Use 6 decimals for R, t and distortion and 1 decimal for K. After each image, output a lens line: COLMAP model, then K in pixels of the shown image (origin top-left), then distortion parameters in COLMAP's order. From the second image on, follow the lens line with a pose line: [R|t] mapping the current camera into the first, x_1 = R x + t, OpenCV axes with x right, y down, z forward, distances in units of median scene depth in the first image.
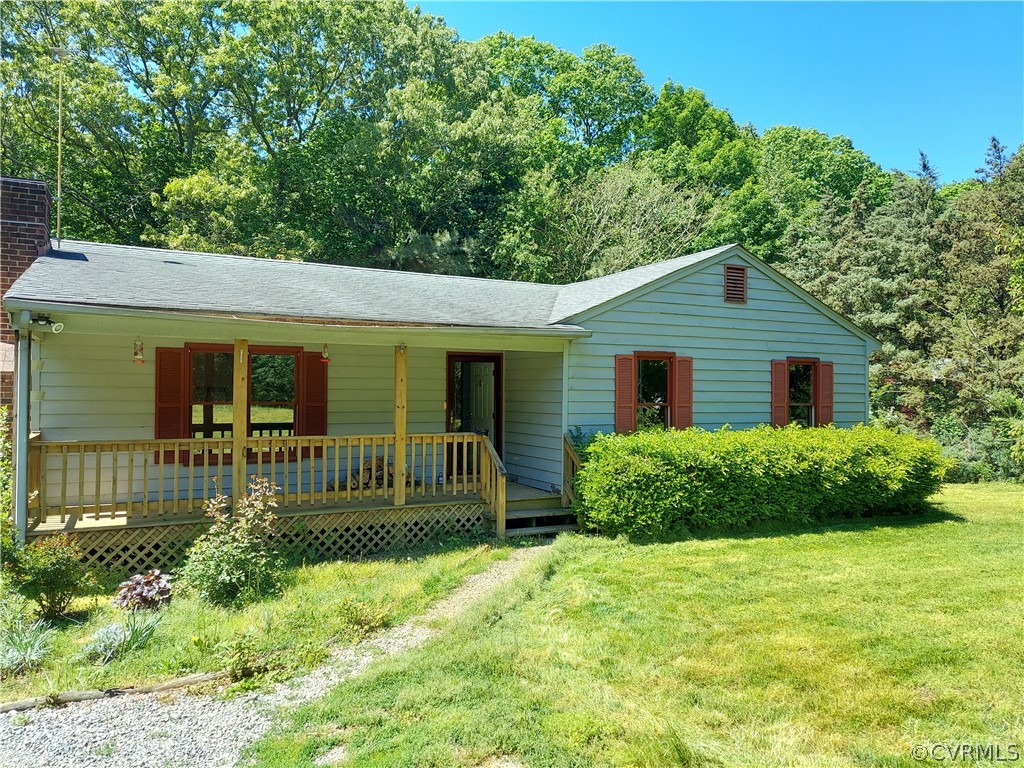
lens RADIAL K [[734.1, 0, 515.2], [0, 734.1, 384.1], [0, 0, 1]] dist [0.095854, -0.089818]
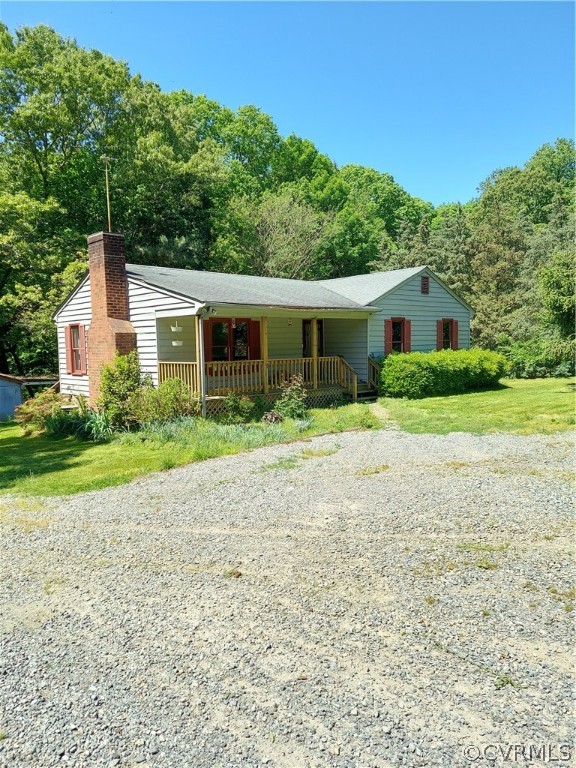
lens RADIAL K [[550.6, 0, 282.4], [0, 550.6, 378.1], [0, 0, 1]] dist [0.095854, -0.089818]
pose [[0.962198, -0.043419, 0.268866, -0.523581], [0.023298, 0.996714, 0.077583, -0.000651], [-0.271351, -0.068386, 0.960048, -0.434874]]
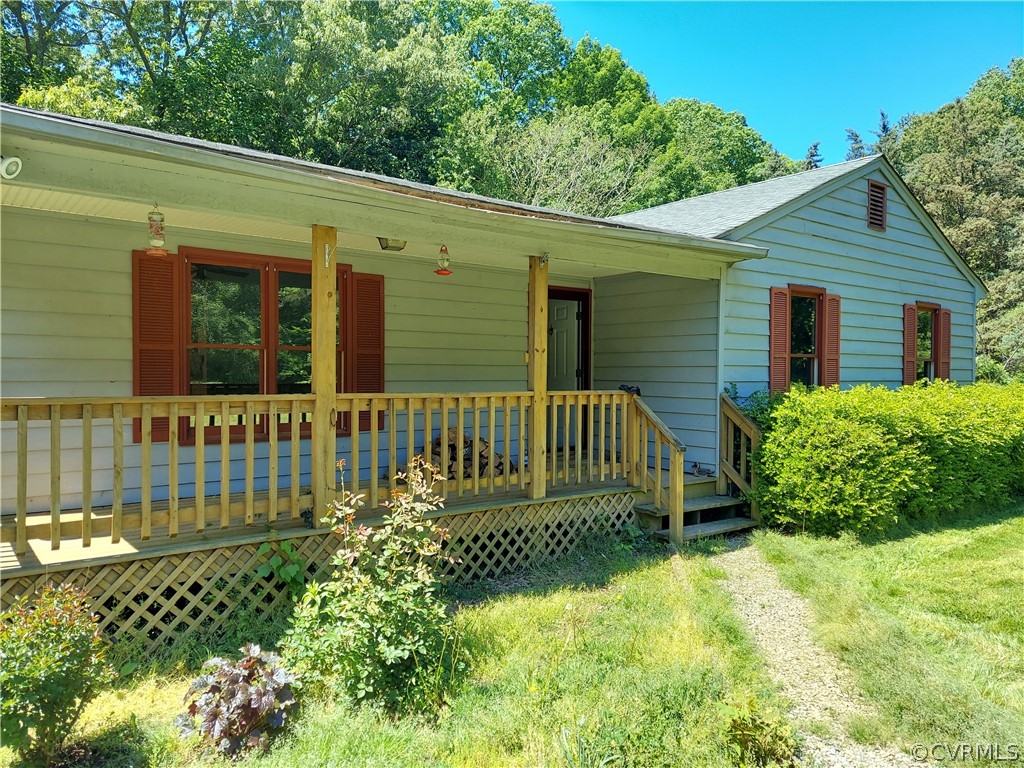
lens RADIAL K [[734.1, 0, 511.1], [0, 734.1, 379.9], [0, 0, 1]] dist [0.095854, -0.089818]
pose [[0.983888, -0.002444, 0.178767, -0.222077], [-0.001840, 0.999715, 0.023792, 0.031469], [-0.178774, -0.023737, 0.983604, 0.266458]]
